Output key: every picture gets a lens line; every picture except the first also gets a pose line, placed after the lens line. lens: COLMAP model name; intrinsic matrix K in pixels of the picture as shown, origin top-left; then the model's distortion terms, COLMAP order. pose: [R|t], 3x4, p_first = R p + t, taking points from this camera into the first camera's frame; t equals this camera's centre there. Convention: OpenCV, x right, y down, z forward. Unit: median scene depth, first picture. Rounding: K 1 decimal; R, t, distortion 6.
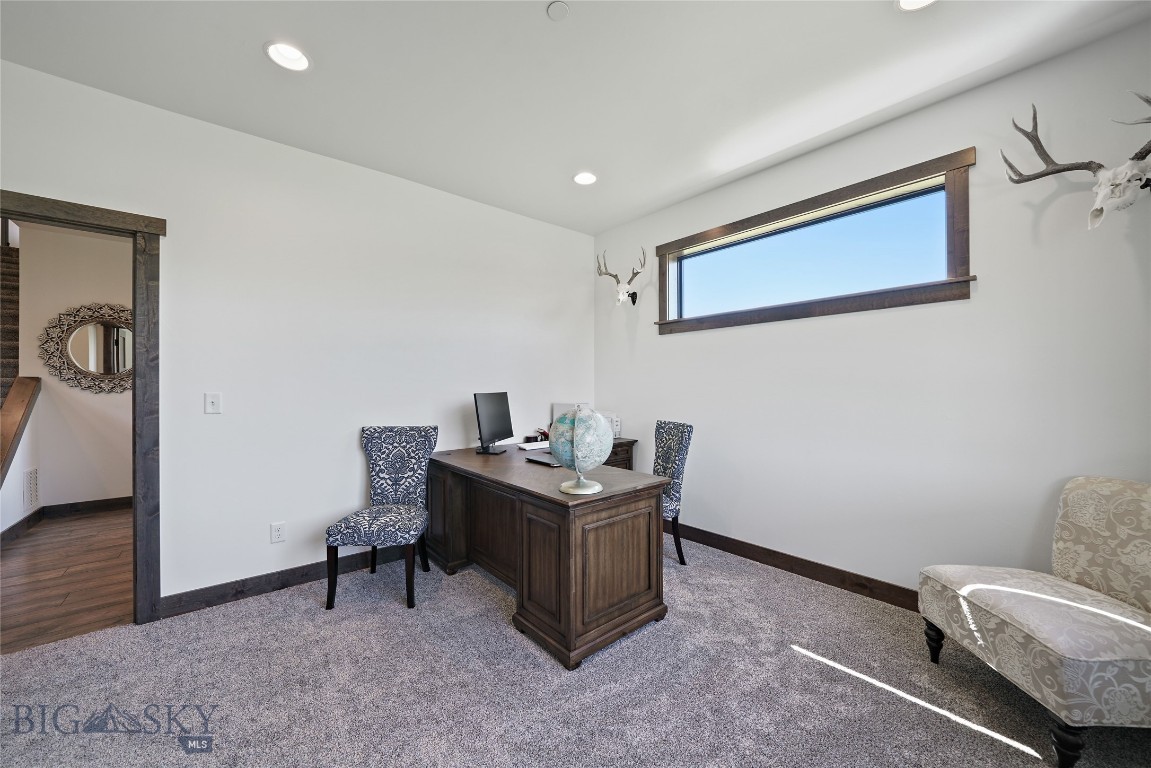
lens RADIAL K [[422.8, 0, 570.9], [0, 422.8, 382.8], [0, 0, 1]] dist [-0.012831, 0.000045]
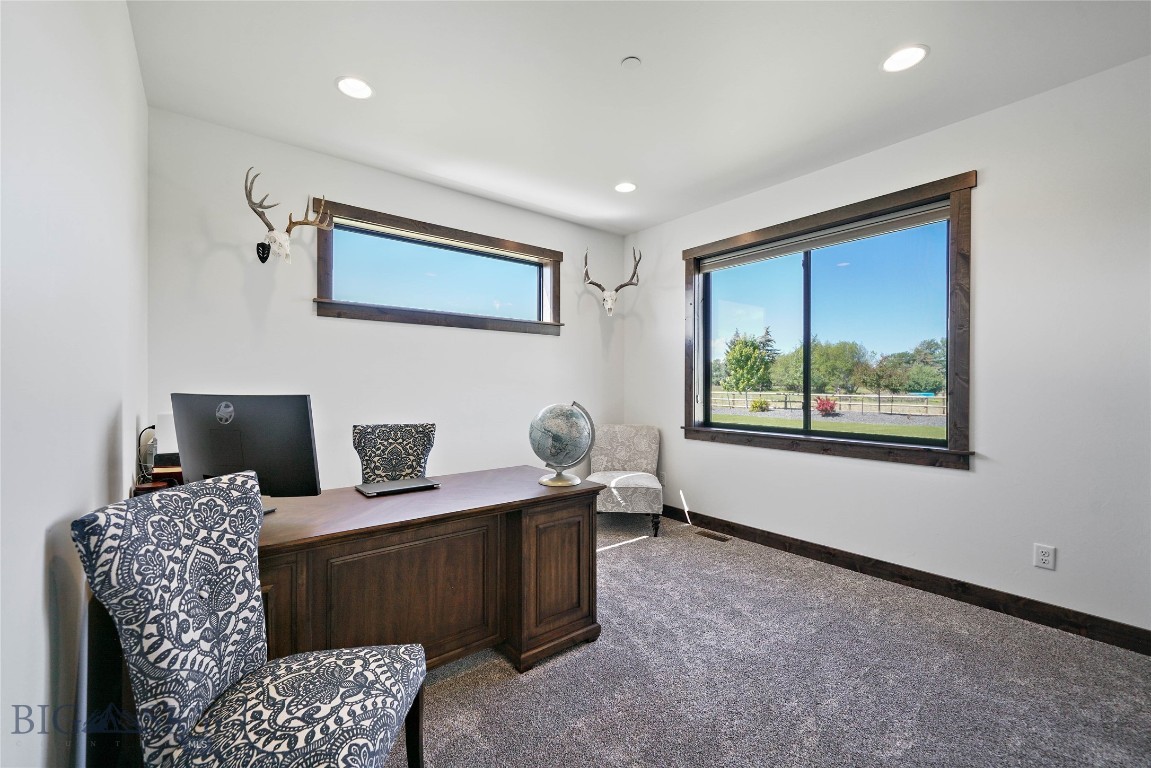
lens RADIAL K [[472.6, 0, 568.1], [0, 472.6, 383.8], [0, 0, 1]] dist [-0.000199, 0.000034]
pose [[0.037407, 0.005022, 0.999287, -1.053370], [-0.006946, 0.999965, -0.004765, 0.015572], [-0.999276, -0.006763, 0.037441, 0.868262]]
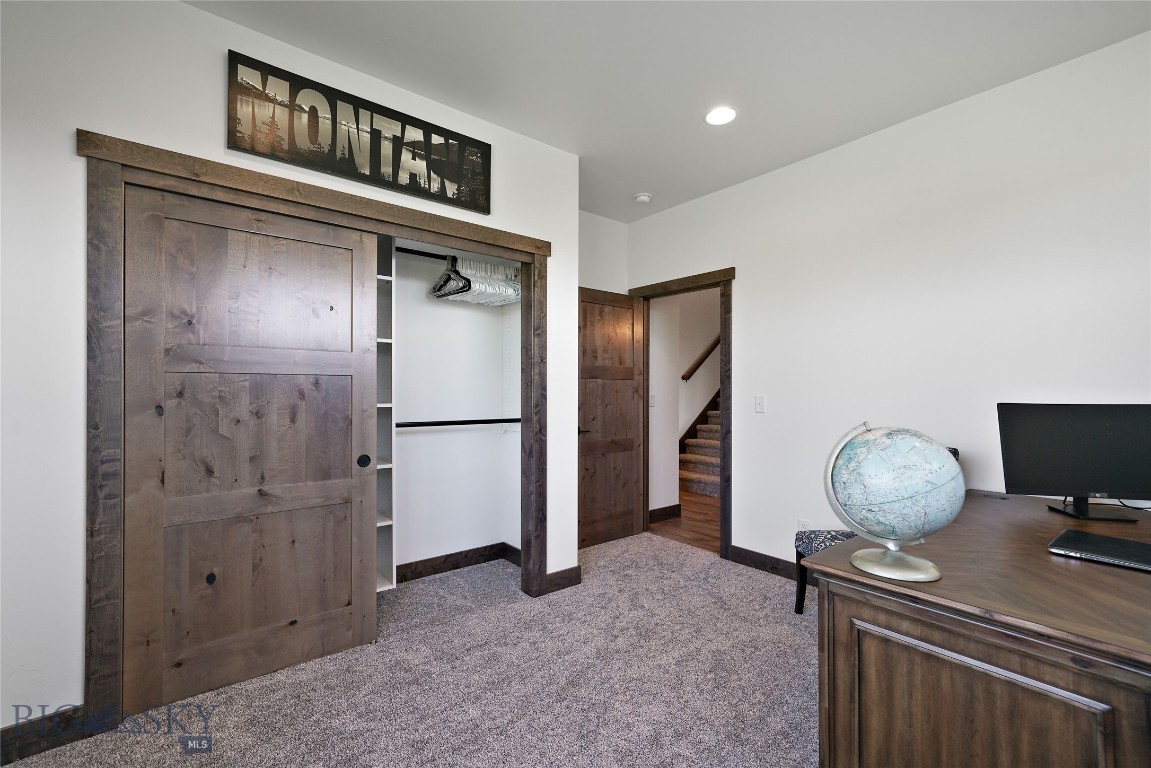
lens RADIAL K [[489.7, 0, 575.5], [0, 489.7, 384.0], [0, 0, 1]] dist [0.009329, 0.000455]
pose [[-0.013668, -0.010340, -0.999853, 0.653038], [0.003245, 0.999941, -0.010385, 0.004435], [0.999901, -0.003387, -0.013633, 0.527030]]
